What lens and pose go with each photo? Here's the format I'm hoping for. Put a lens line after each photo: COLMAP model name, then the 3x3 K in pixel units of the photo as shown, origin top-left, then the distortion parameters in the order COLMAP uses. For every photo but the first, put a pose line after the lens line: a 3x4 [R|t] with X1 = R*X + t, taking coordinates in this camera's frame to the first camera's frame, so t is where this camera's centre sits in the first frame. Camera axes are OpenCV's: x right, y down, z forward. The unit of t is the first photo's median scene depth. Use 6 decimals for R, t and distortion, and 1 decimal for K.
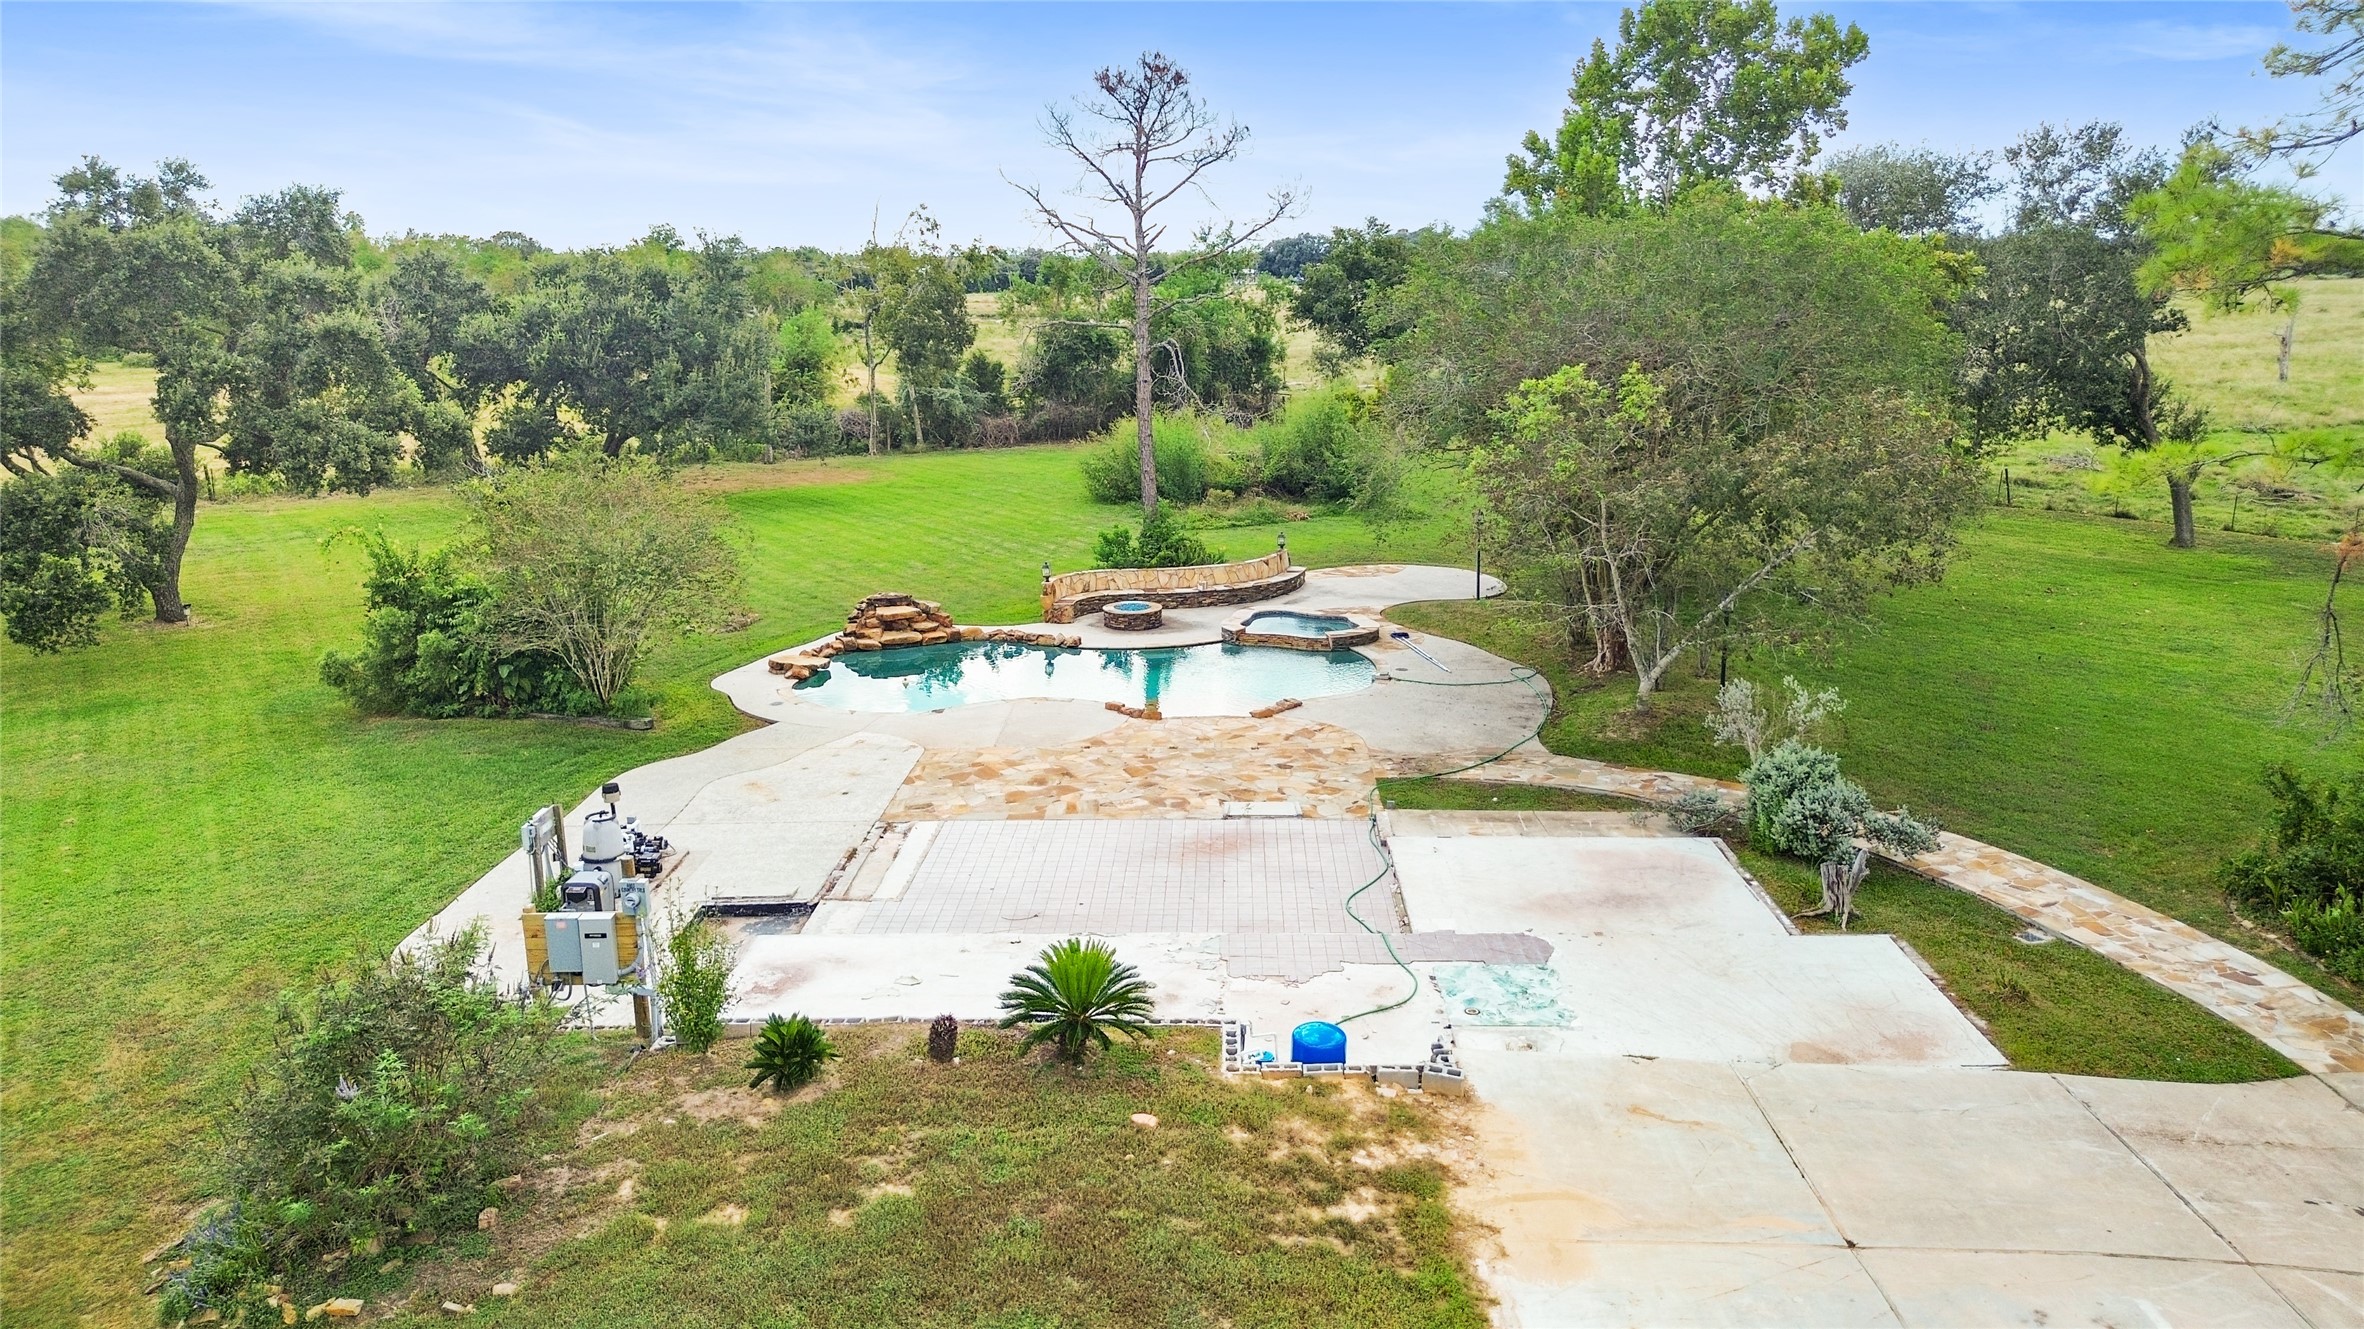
lens RADIAL K [[1669.4, 0, 1168.3], [0, 1669.4, 664.1], [0, 0, 1]] dist [0.063176, -0.068059]
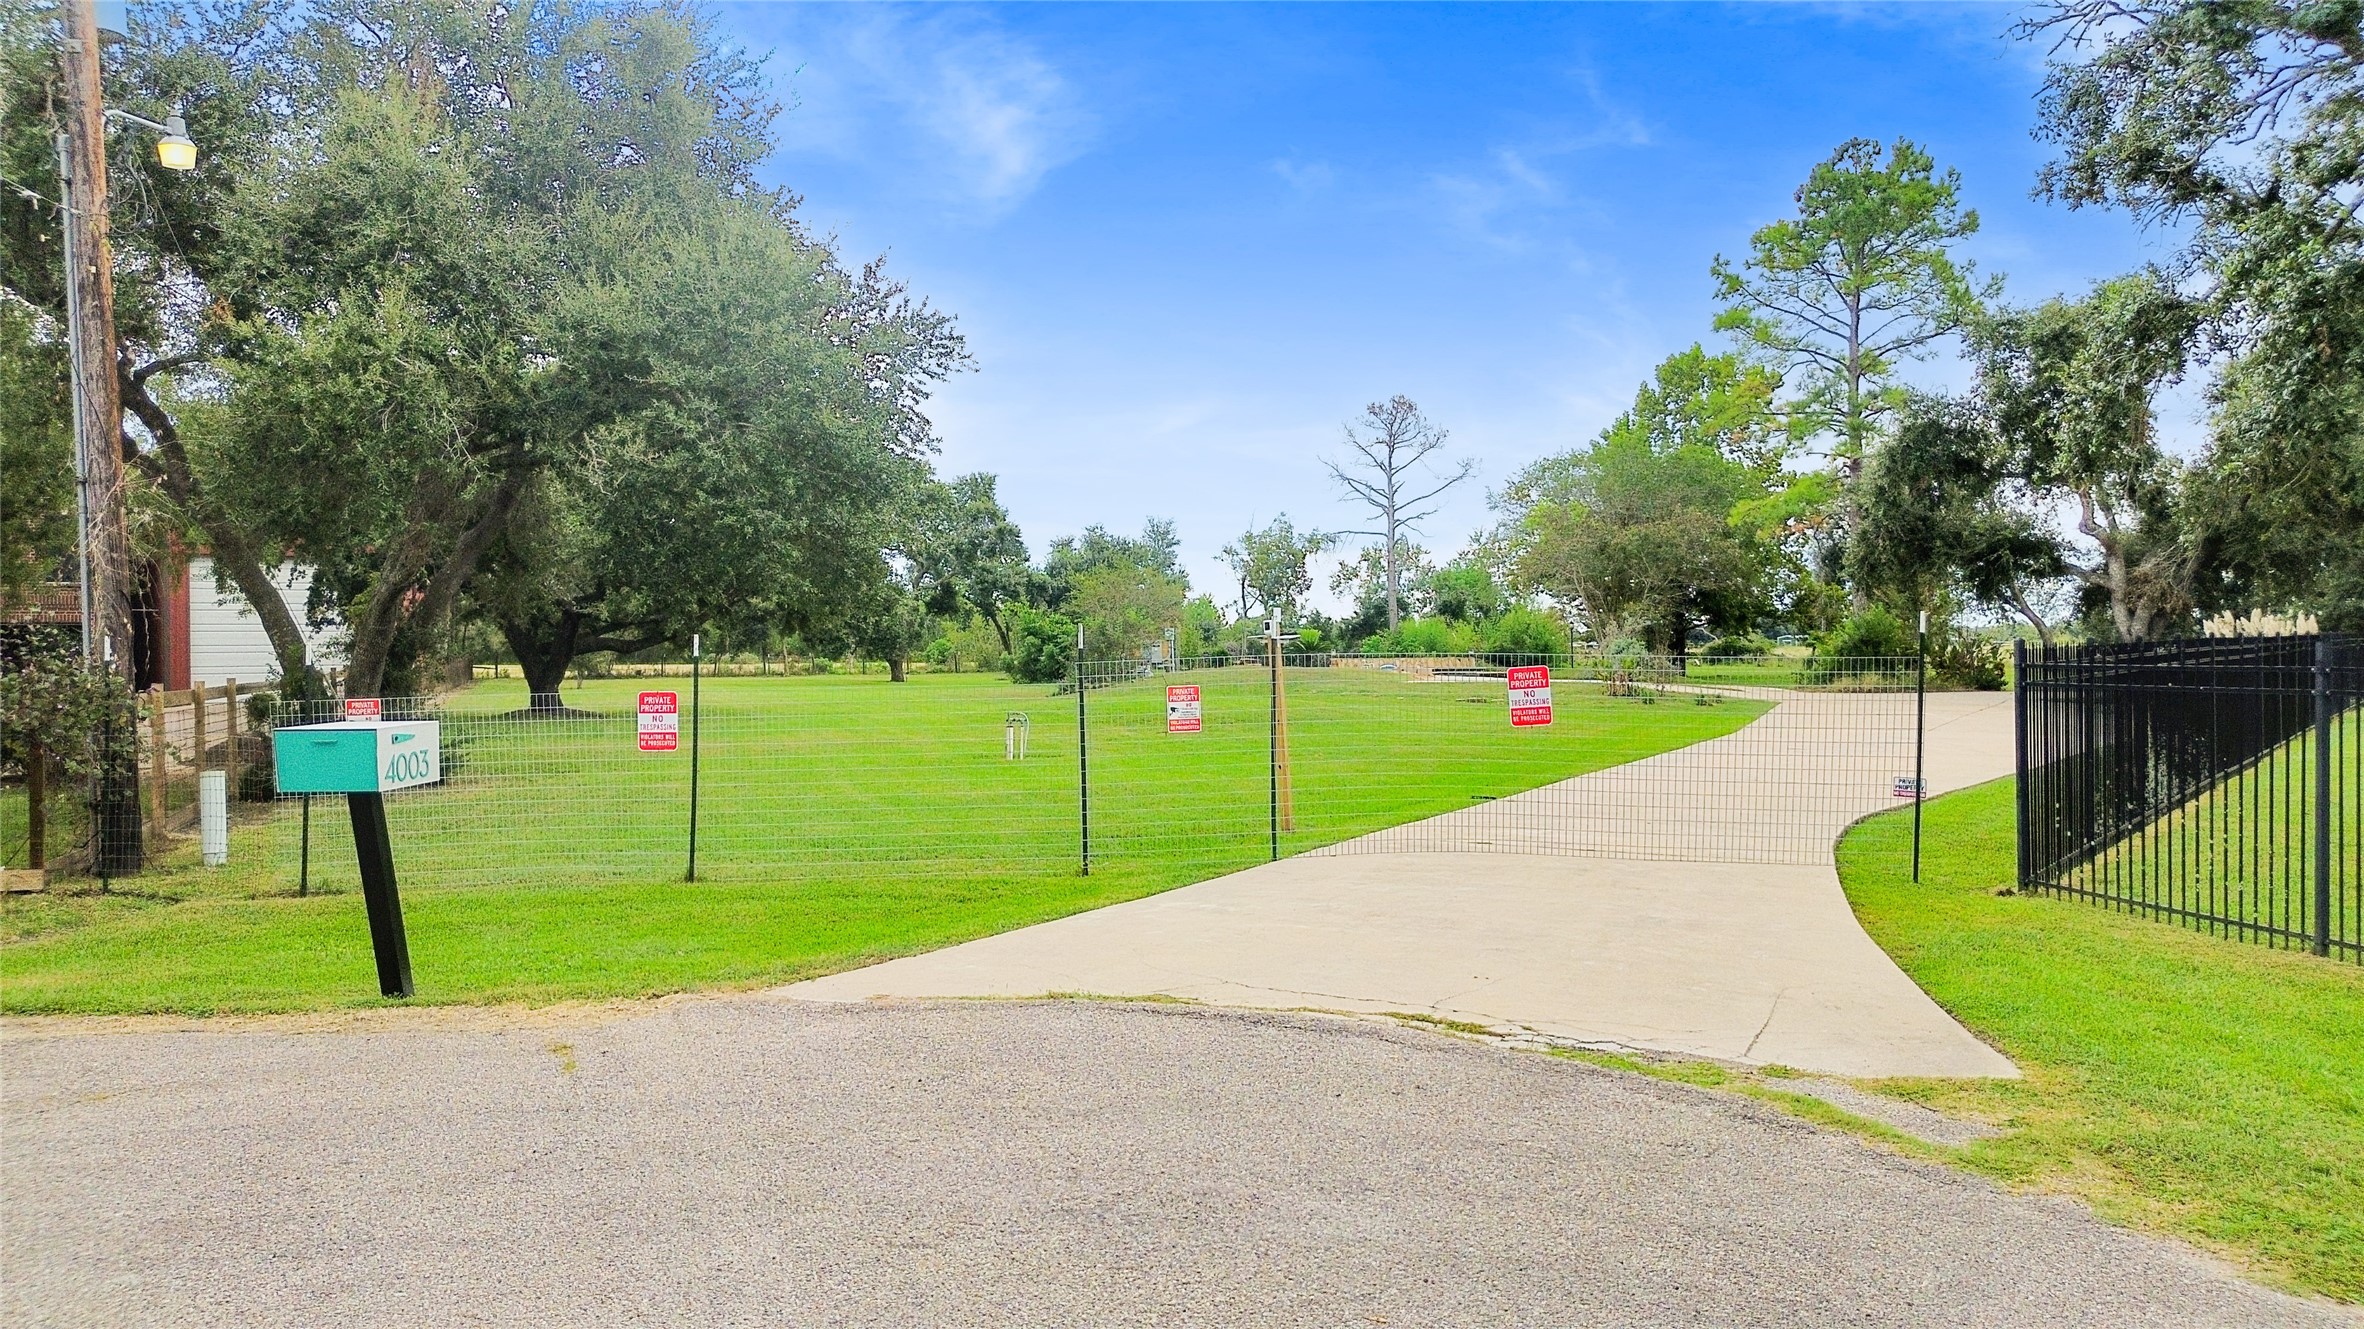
lens RADIAL K [[1669.4, 0, 1169.9], [0, 1669.4, 663.9], [0, 0, 1]] dist [0.063176, -0.068059]
pose [[0.977155, -0.001146, -0.212524, 0.143231], [-0.047710, 0.973279, -0.224616, 0.383027], [0.207102, 0.229625, 0.950990, -0.817895]]
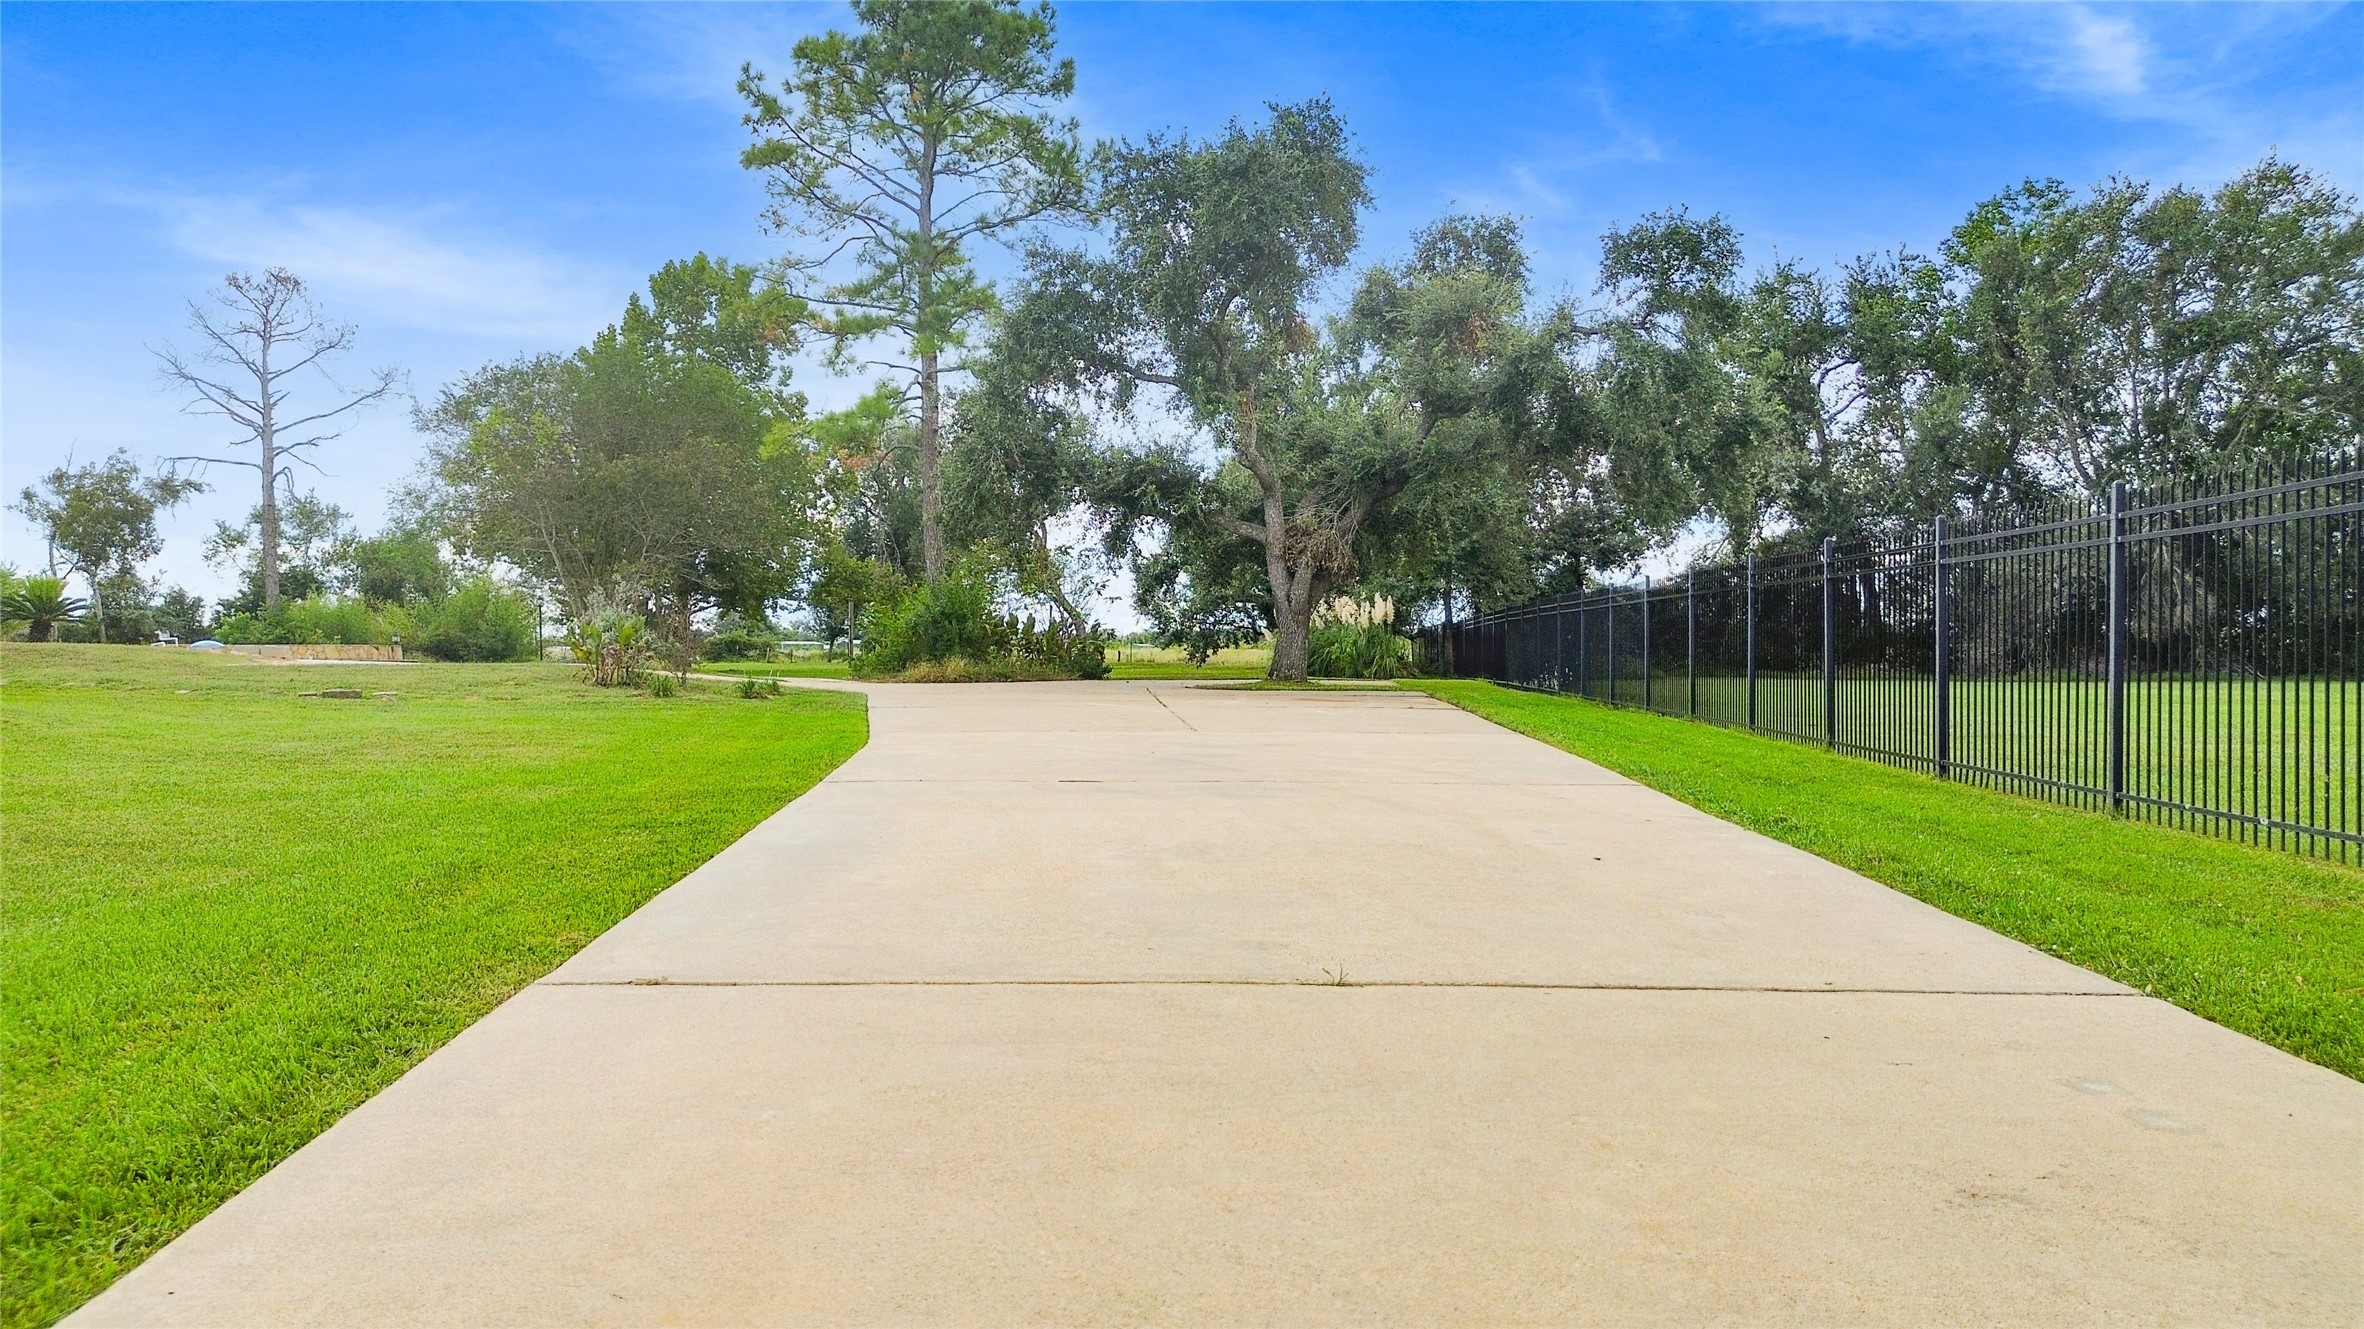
lens RADIAL K [[1669.4, 0, 1194.4], [0, 1669.4, 675.3], [0, 0, 1]] dist [0.063176, -0.068059]
pose [[0.925691, -0.001324, 0.378278, 0.158131], [0.087034, 0.973912, -0.209574, 0.303384], [-0.368132, 0.226924, 0.901657, -0.419063]]
